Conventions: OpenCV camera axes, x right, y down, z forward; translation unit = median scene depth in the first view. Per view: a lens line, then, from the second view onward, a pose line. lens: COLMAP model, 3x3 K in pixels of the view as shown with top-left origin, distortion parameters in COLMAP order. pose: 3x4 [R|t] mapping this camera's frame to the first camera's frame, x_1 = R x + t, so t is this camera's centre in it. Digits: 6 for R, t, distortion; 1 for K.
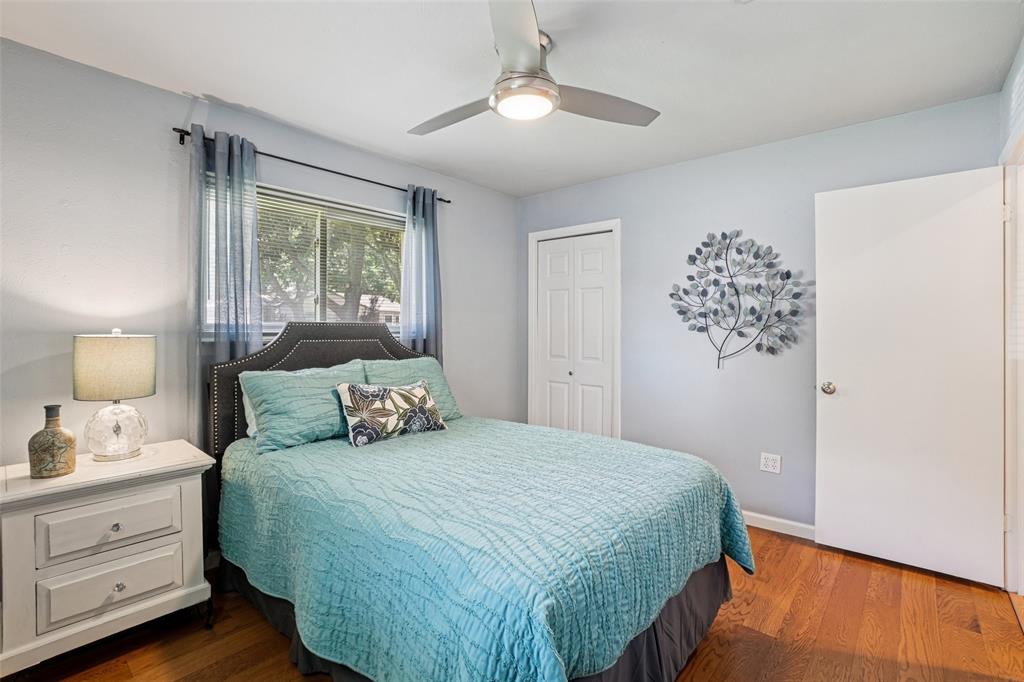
lens RADIAL K [[475.6, 0, 501.9], [0, 475.6, 338.2], [0, 0, 1]] dist [-0.065491, 0.027668]
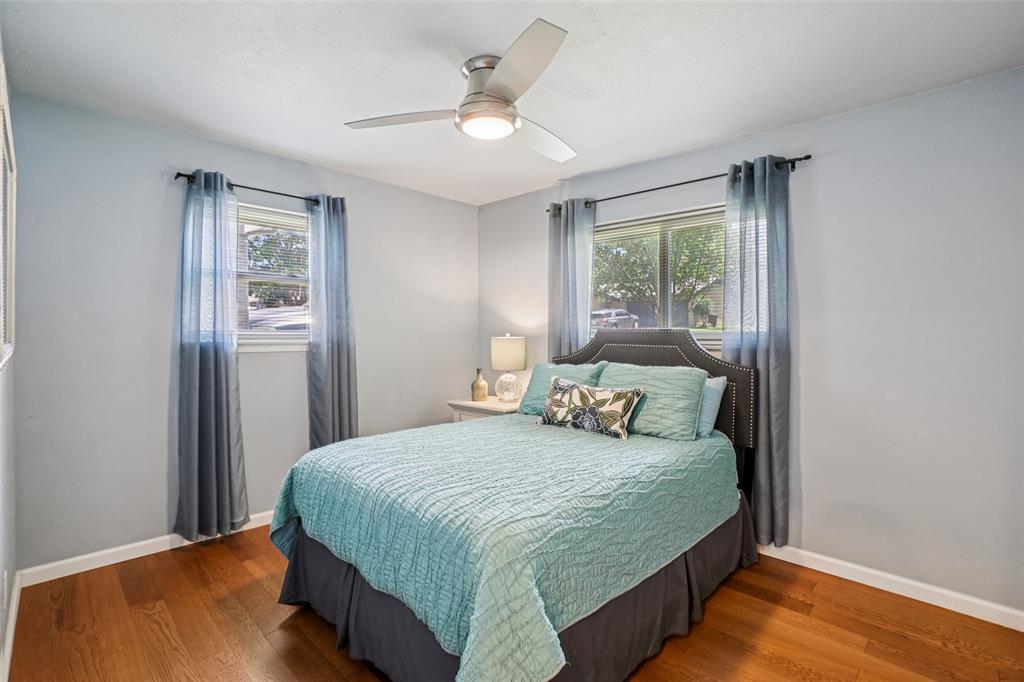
lens RADIAL K [[475.6, 0, 501.9], [0, 475.6, 338.2], [0, 0, 1]] dist [-0.065491, 0.027668]
pose [[-0.040524, 0.009960, -0.999129, 0.908277], [-0.026110, 0.999598, 0.011024, -0.016489], [0.998837, 0.026534, -0.040247, 0.857677]]
